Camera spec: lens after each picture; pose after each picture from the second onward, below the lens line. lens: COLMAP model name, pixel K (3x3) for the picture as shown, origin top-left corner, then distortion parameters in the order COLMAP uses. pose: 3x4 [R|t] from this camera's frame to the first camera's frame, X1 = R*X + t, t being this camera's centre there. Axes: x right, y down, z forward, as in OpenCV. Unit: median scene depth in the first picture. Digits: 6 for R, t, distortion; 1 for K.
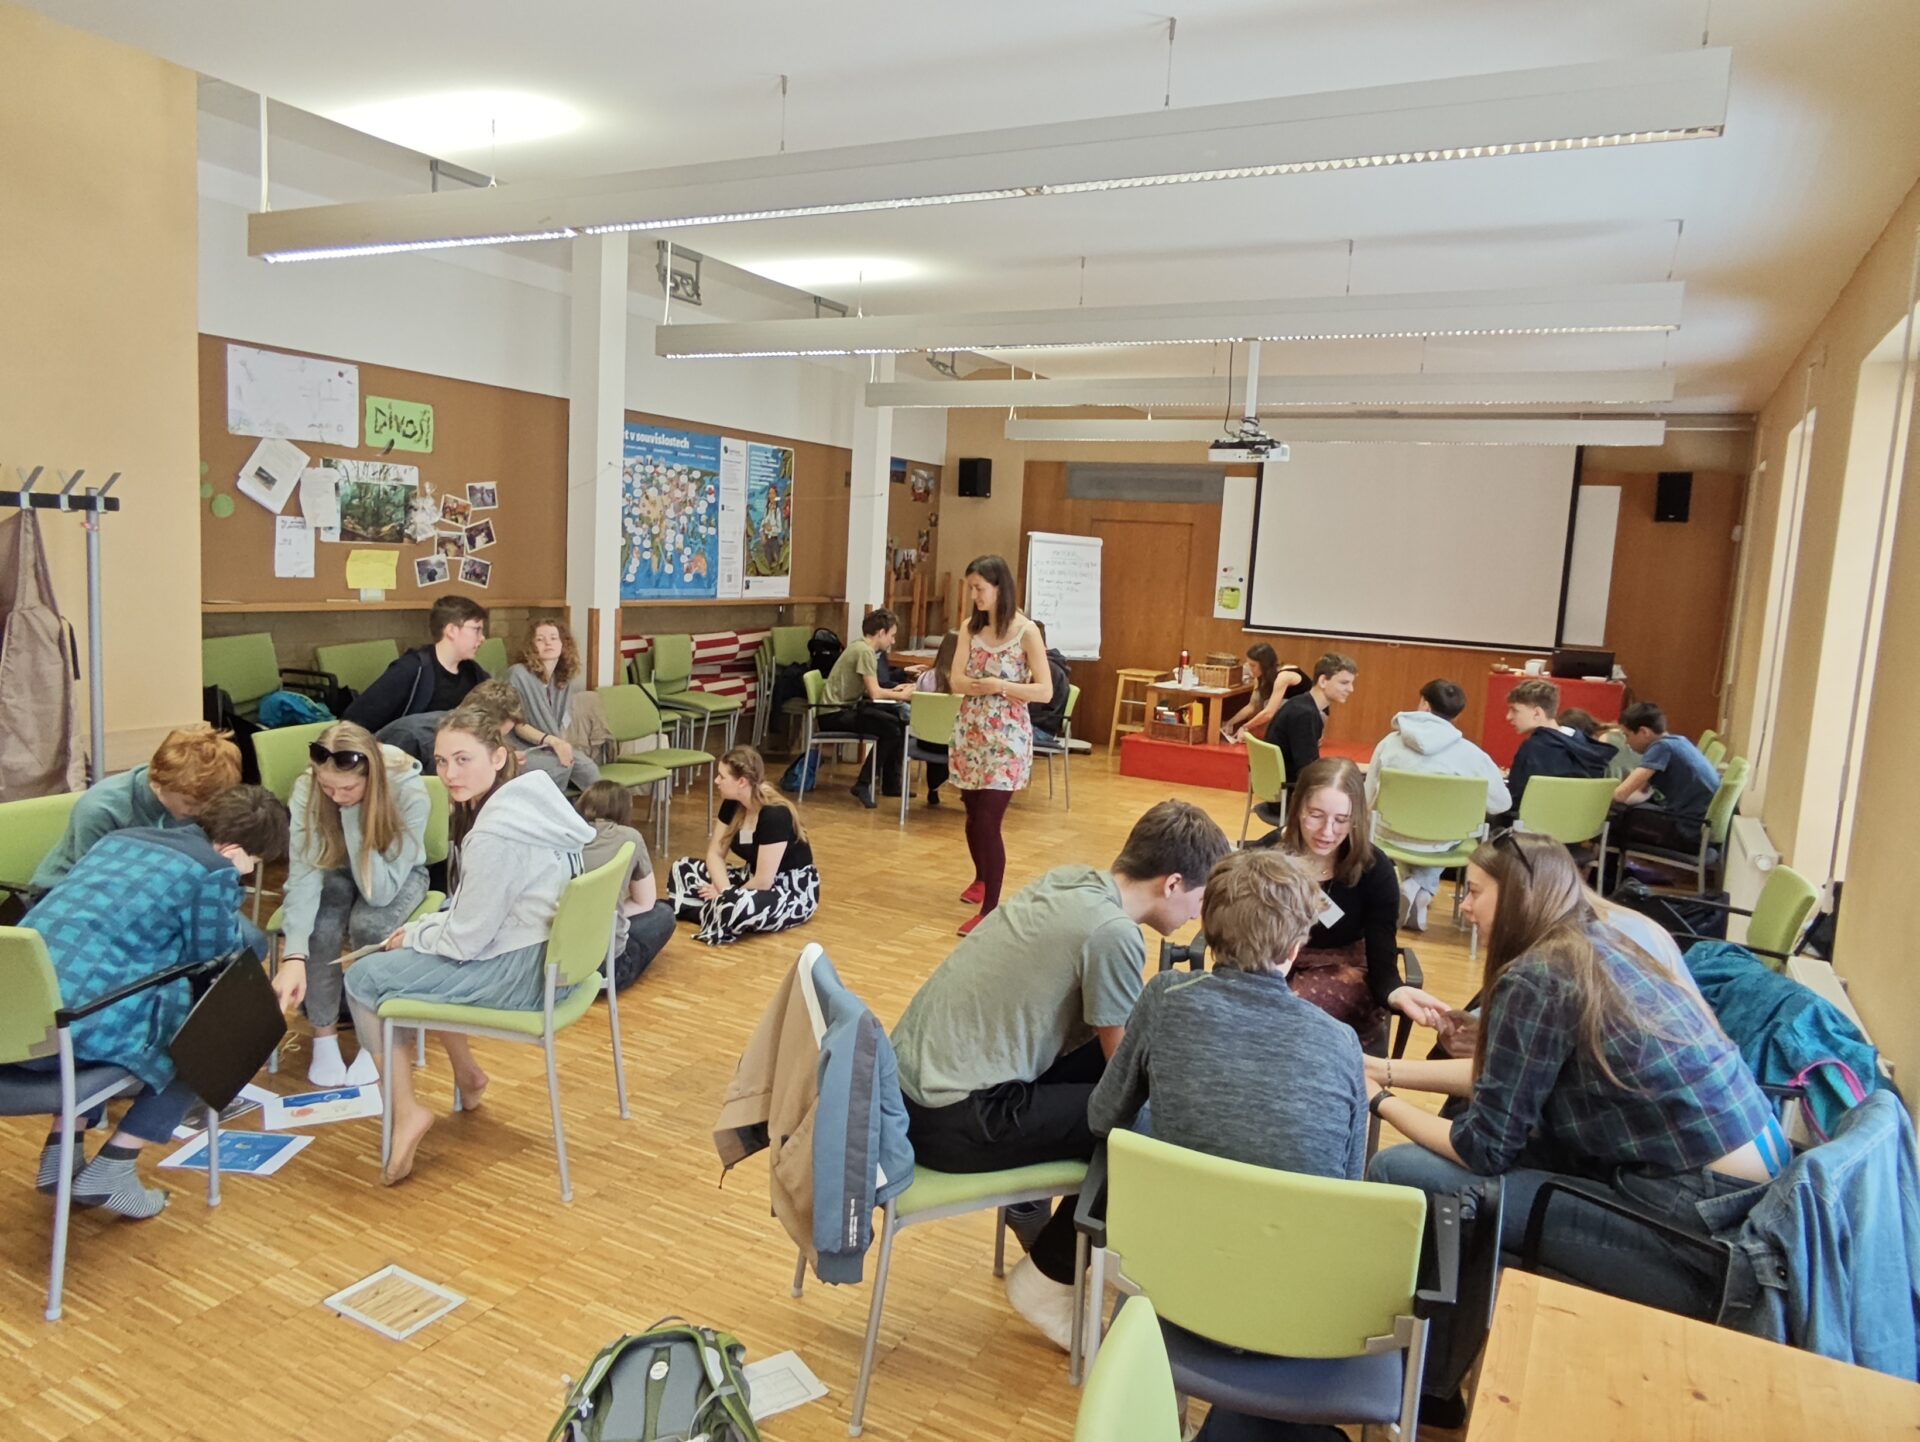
lens RADIAL K [[1274.9, 0, 960.0], [0, 1274.9, 721.0], [0, 0, 1]] dist [0.000173, -0.000901]
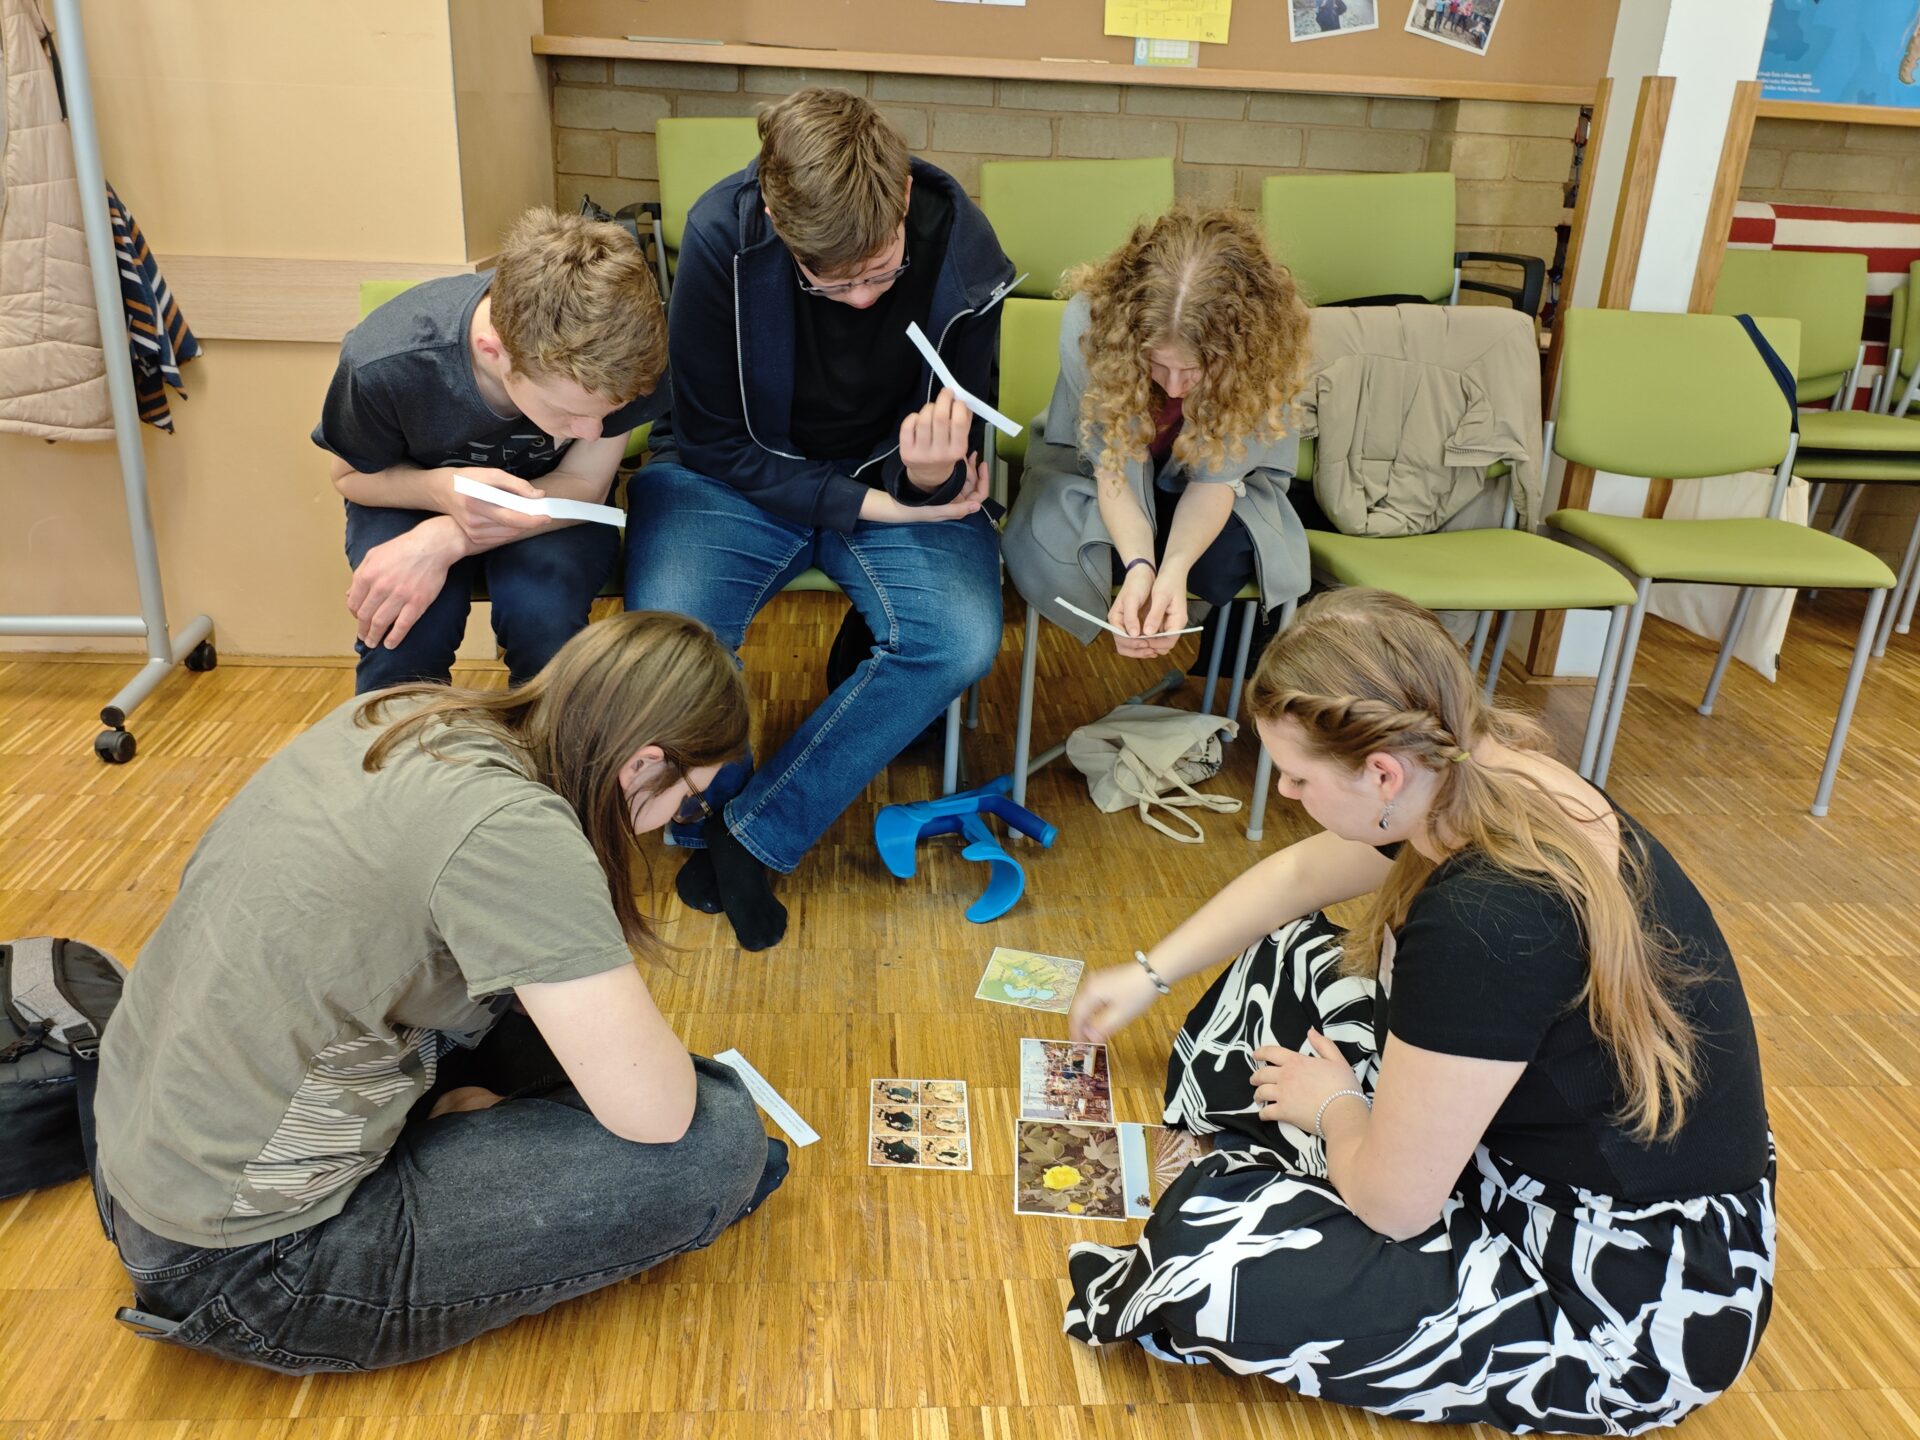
lens RADIAL K [[1497.5, 0, 960.0], [0, 1497.5, 720.0], [0, 0, 1]] dist [-0.005845, -0.005147]
pose [[0.523456, 0.282146, -0.803982, -0.011051], [-0.127996, 0.958914, 0.253182, 0.000522], [0.842384, -0.029623, 0.538063, 0.519432]]
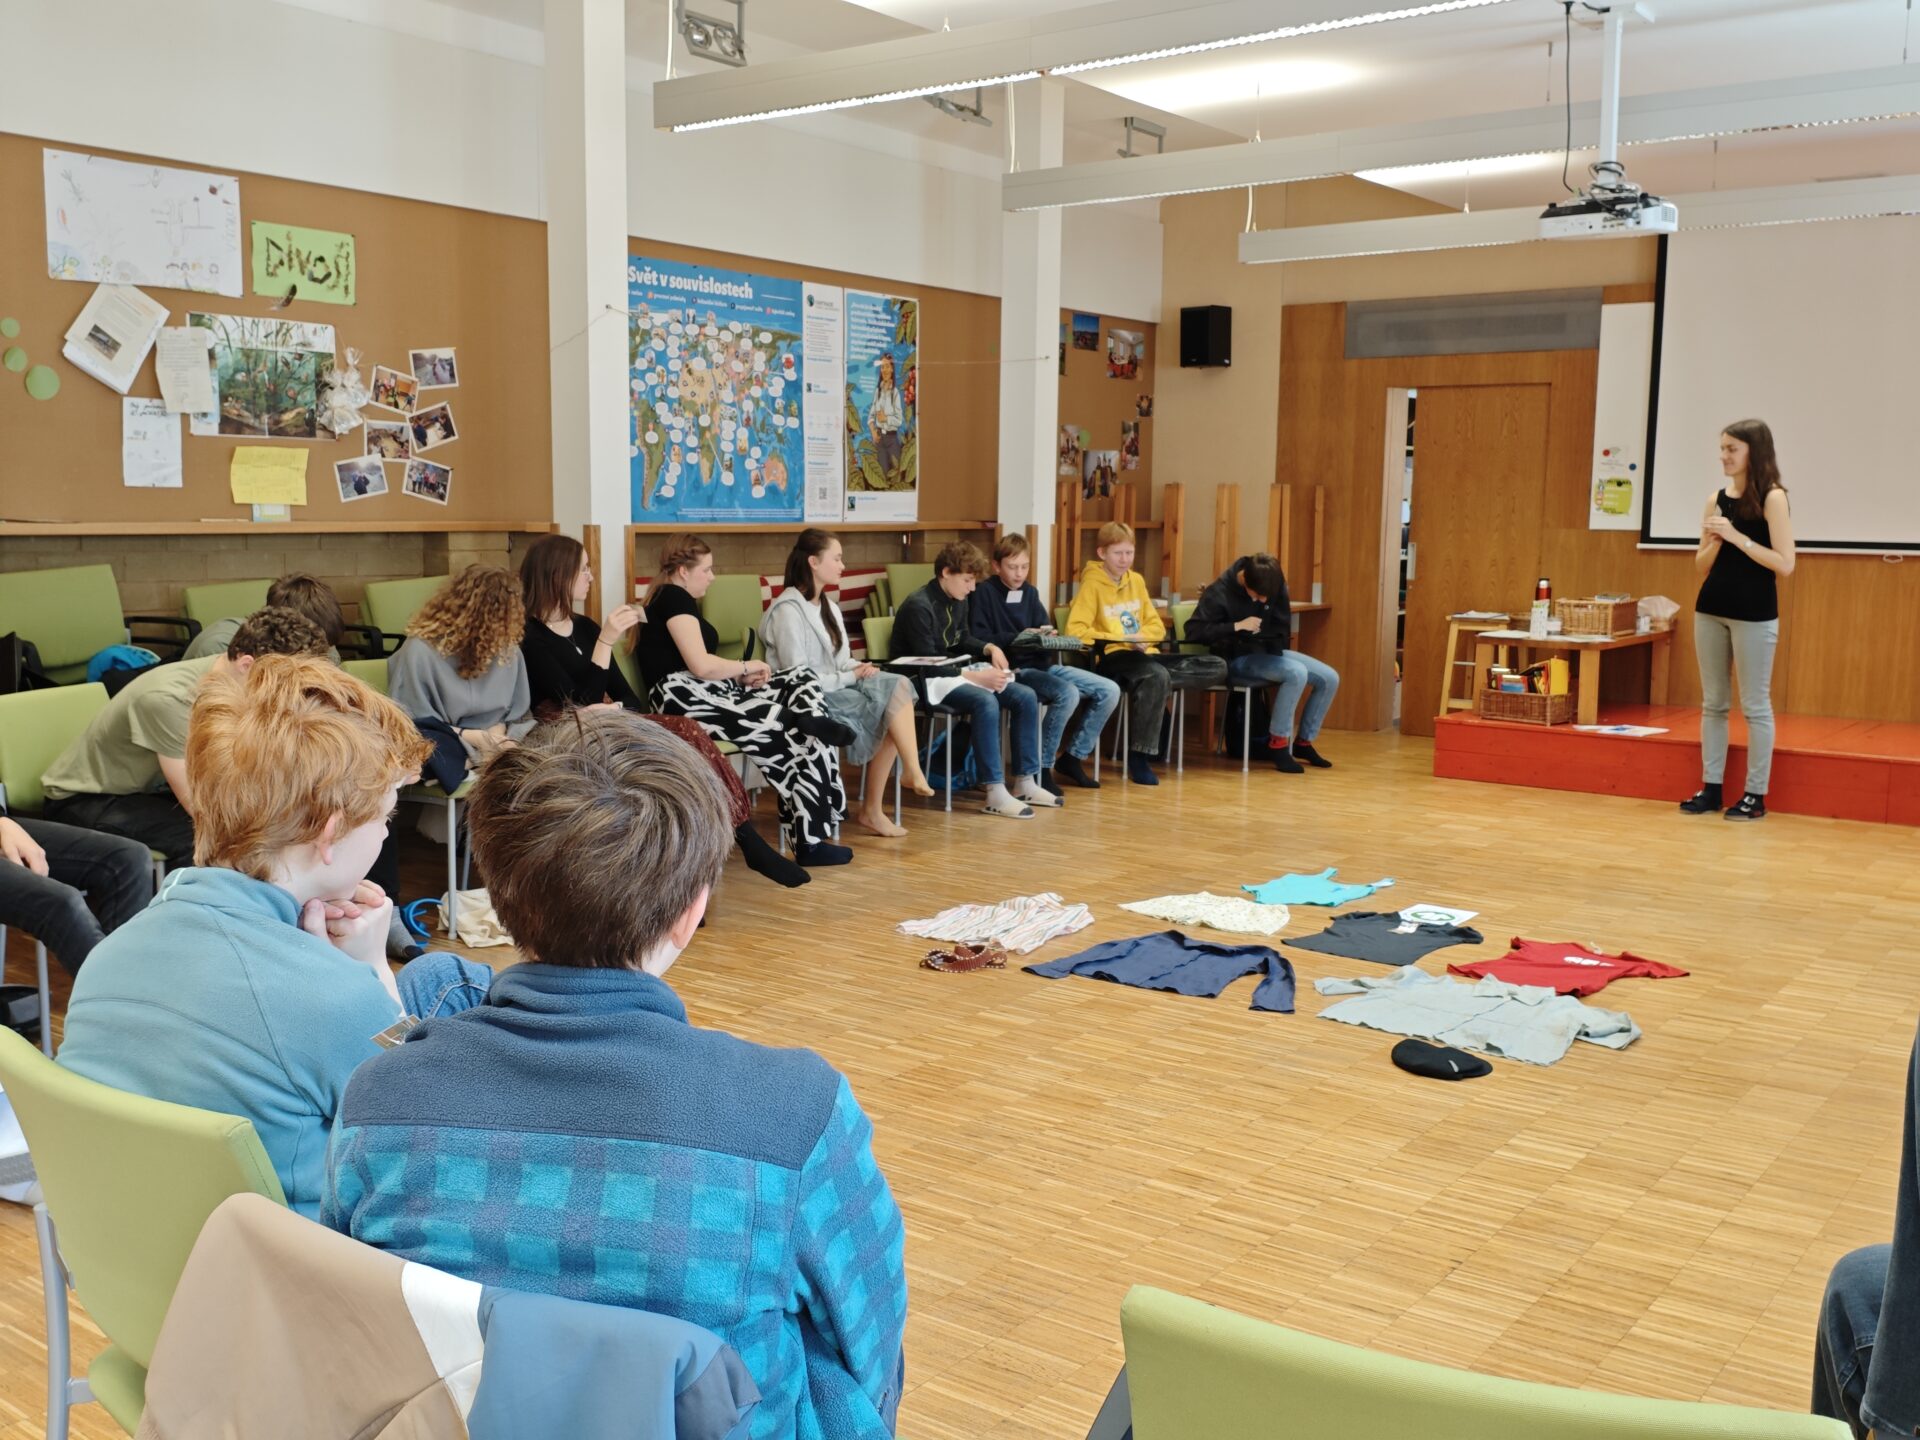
lens RADIAL K [[1817.8, 0, 960.0], [0, 1817.8, 720.0], [0, 0, 1]] dist [0.127094, -0.271298]
pose [[0.986325, -0.026165, -0.162720, 0.049346], [0.023189, 0.999528, -0.020164, 0.032277], [0.163171, 0.016115, 0.986466, 0.069204]]
